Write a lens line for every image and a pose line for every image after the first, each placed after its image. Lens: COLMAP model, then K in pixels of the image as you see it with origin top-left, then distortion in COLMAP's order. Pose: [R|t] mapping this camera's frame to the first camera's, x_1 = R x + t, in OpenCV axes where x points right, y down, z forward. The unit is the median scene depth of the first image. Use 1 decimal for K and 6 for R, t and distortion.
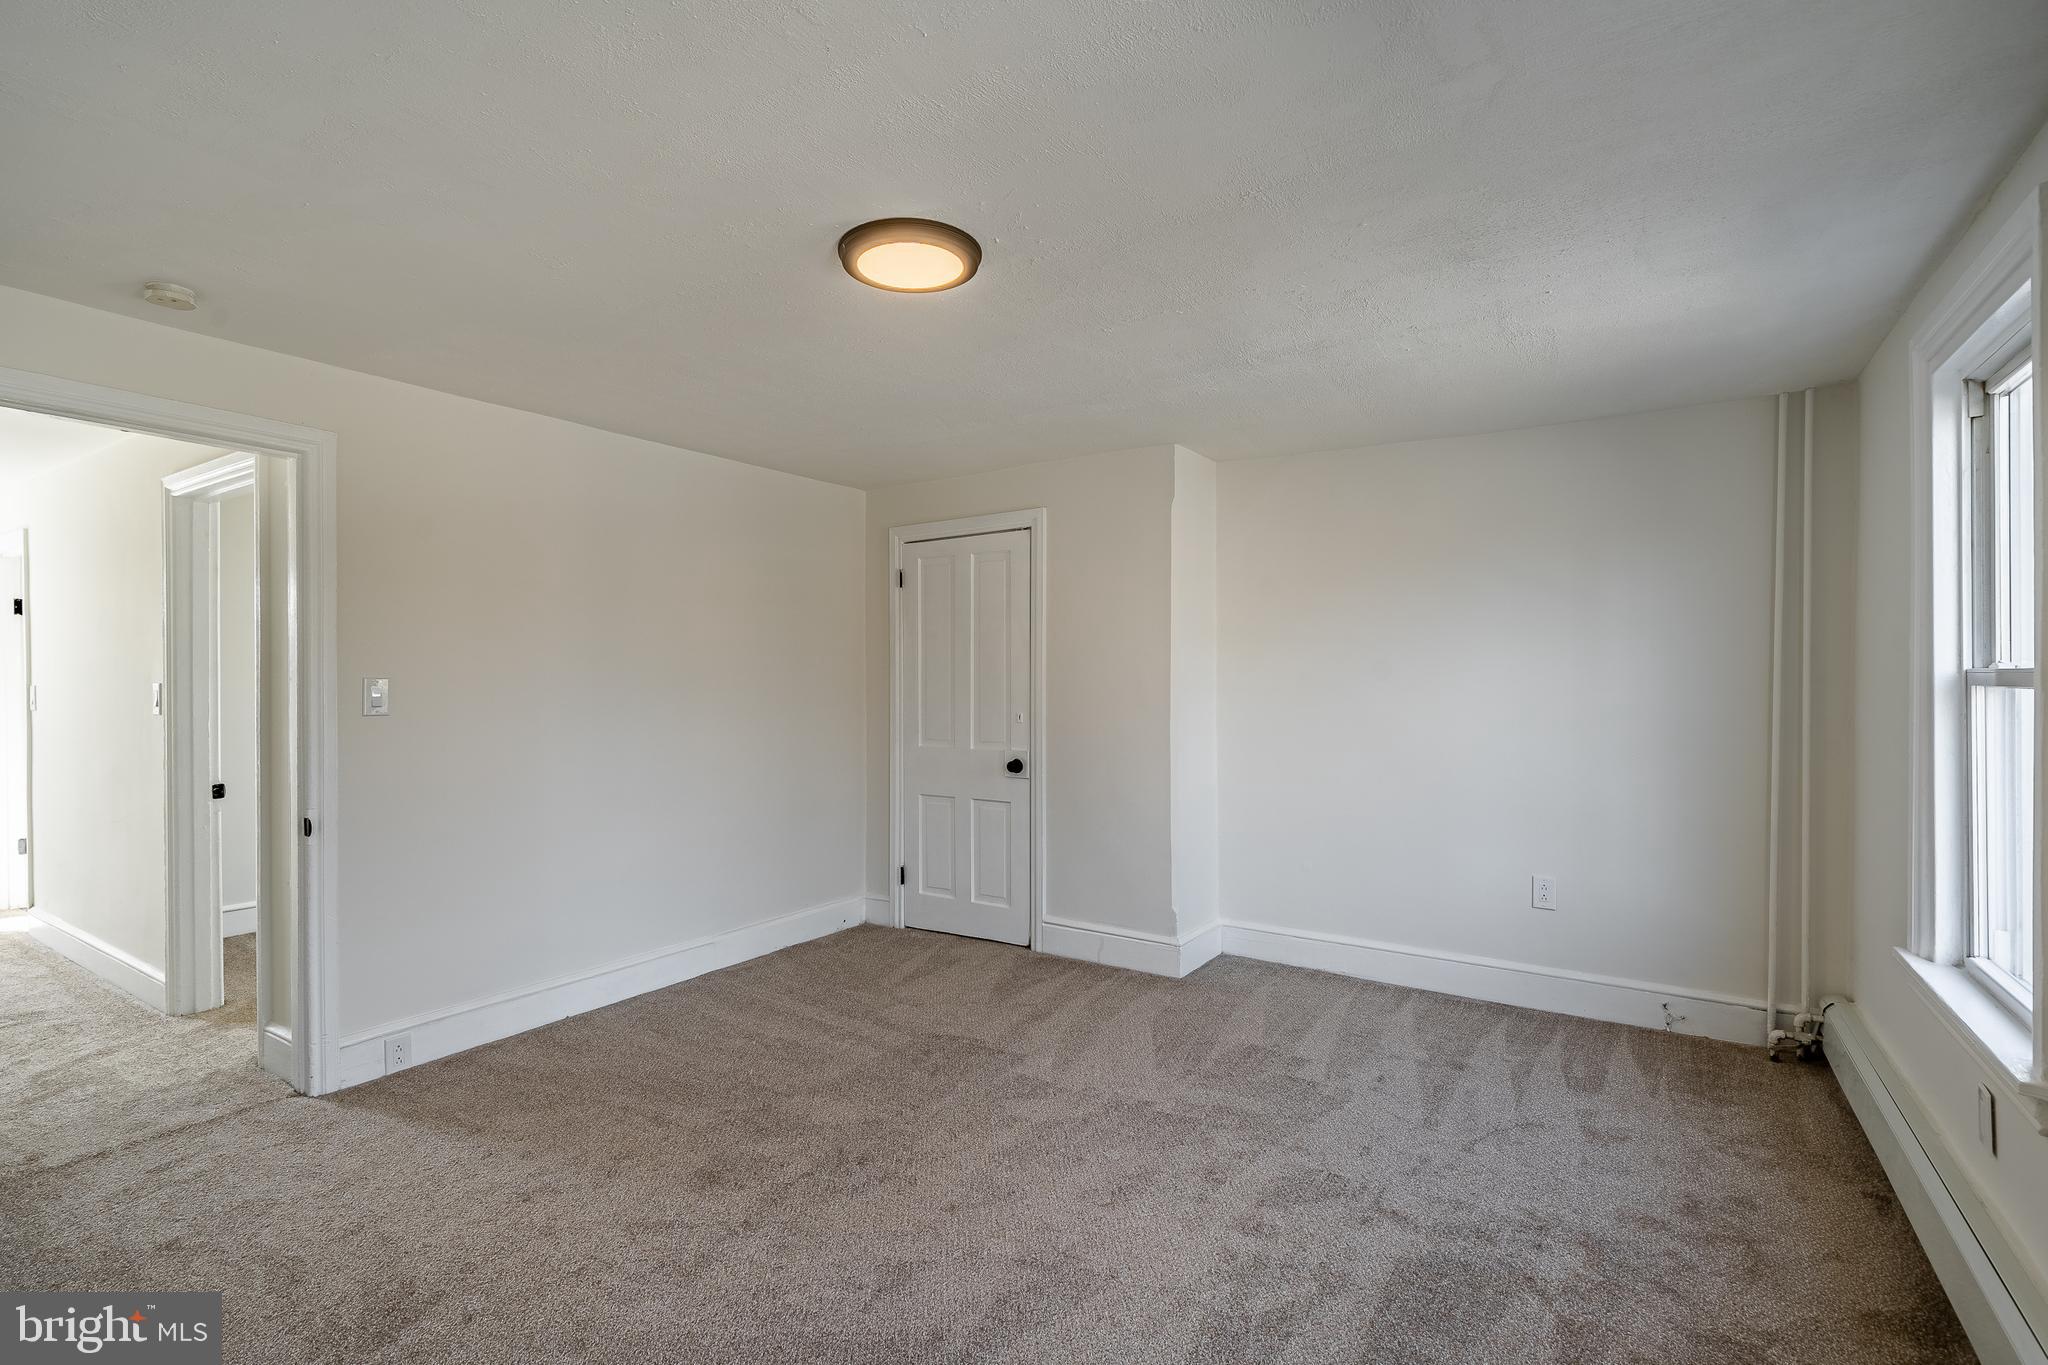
lens RADIAL K [[965.4, 0, 1008.6], [0, 965.4, 674.1], [0, 0, 1]] dist [0.017767, -0.000083]
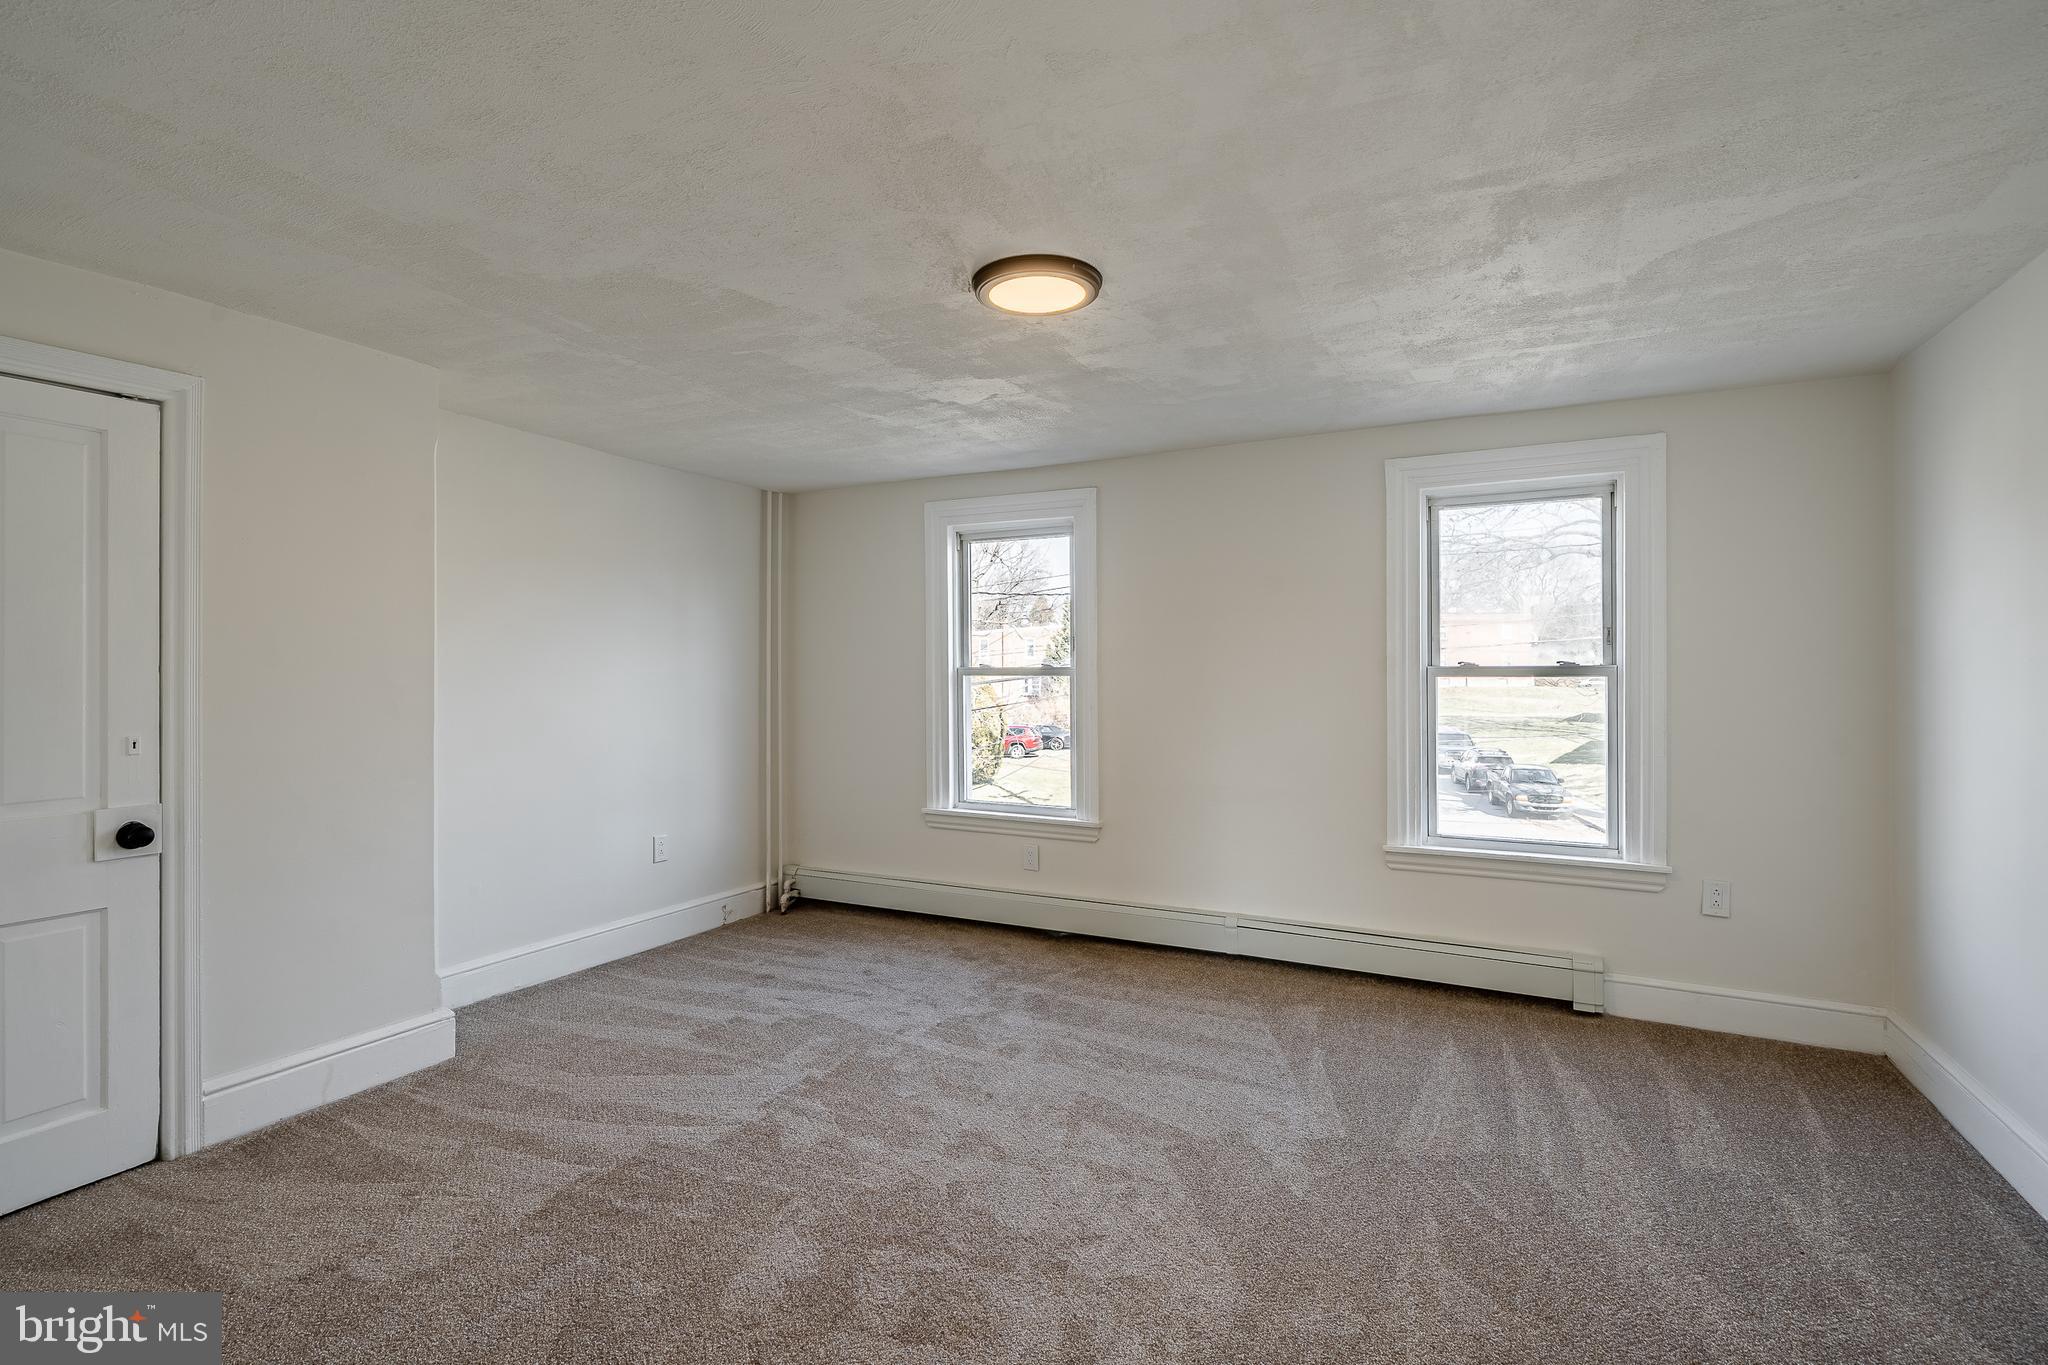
lens RADIAL K [[965.4, 0, 1025.6], [0, 965.4, 679.5], [0, 0, 1]] dist [0.017767, -0.000083]
pose [[-0.122255, -0.004130, 0.992490, -0.831528], [-0.005473, 0.999979, 0.003487, 0.005880], [-0.992484, -0.005005, -0.122275, 0.811180]]
